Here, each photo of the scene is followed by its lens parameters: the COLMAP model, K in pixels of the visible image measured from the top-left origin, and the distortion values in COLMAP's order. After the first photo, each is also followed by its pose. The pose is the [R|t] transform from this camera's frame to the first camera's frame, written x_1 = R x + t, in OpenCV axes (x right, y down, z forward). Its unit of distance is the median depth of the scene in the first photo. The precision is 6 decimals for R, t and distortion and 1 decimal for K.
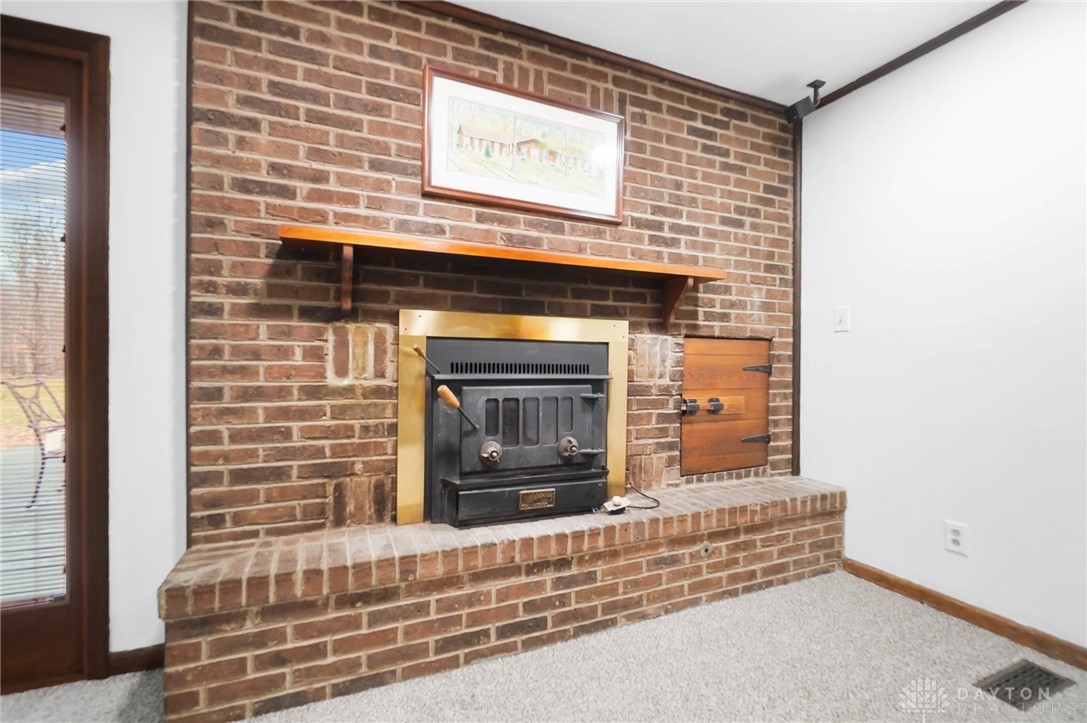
lens RADIAL K [[481.8, 0, 540.0], [0, 481.8, 365.2], [0, 0, 1]] dist [-0.000722, -0.001290]
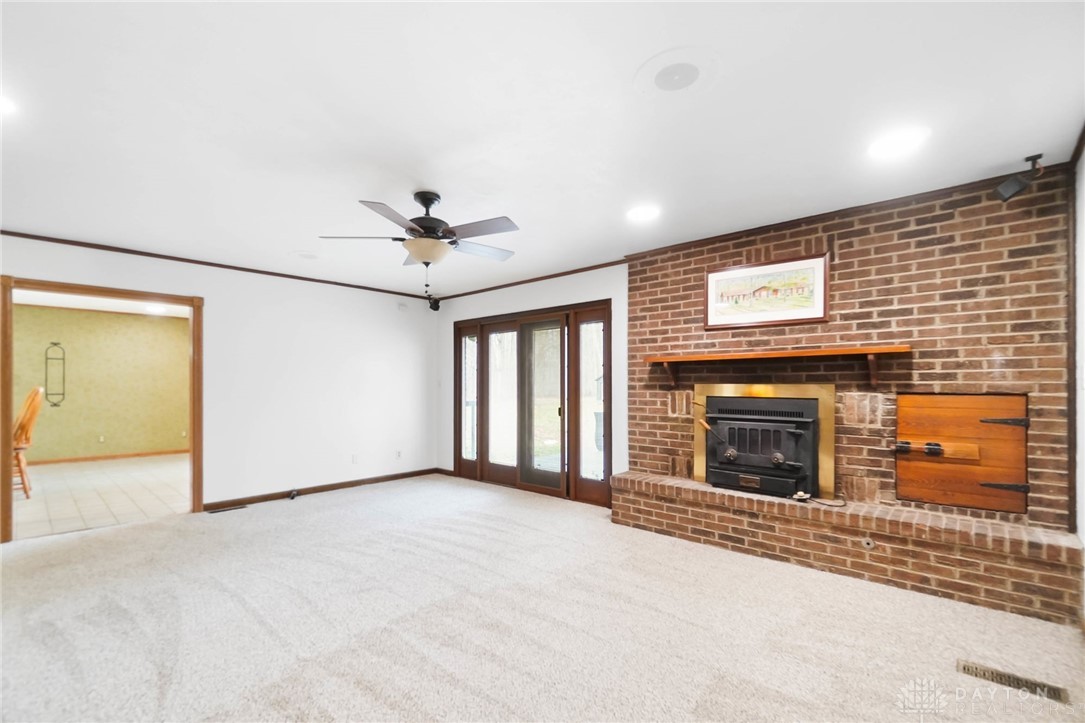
lens RADIAL K [[480.9, 0, 528.4], [0, 480.9, 384.4], [0, 0, 1]] dist [-0.000722, -0.001290]
pose [[0.393049, -0.008162, -0.919481, 1.326631], [0.000808, 0.999963, -0.008532, -0.087624], [0.919517, 0.002611, 0.393041, -0.532942]]
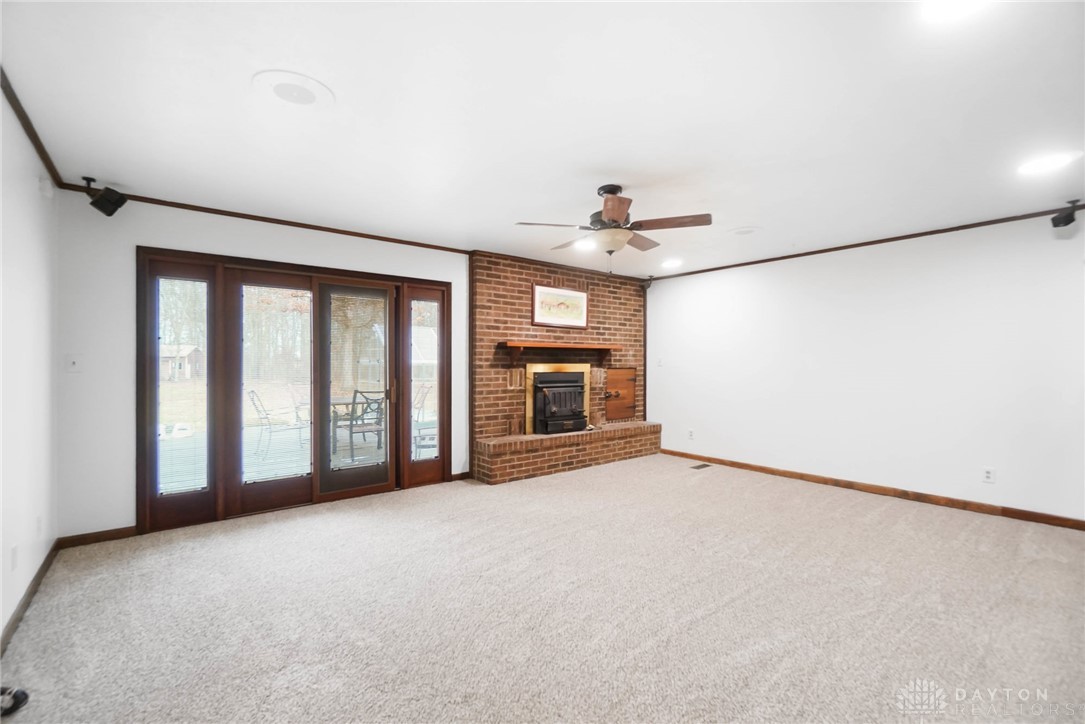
lens RADIAL K [[480.9, 0, 530.9], [0, 480.9, 360.4], [0, 0, 1]] dist [-0.000722, -0.001290]
pose [[0.966849, -0.001936, 0.255343, -0.947763], [0.002777, 0.999992, -0.002935, -0.116874], [-0.255335, 0.003547, 0.966846, -1.768811]]
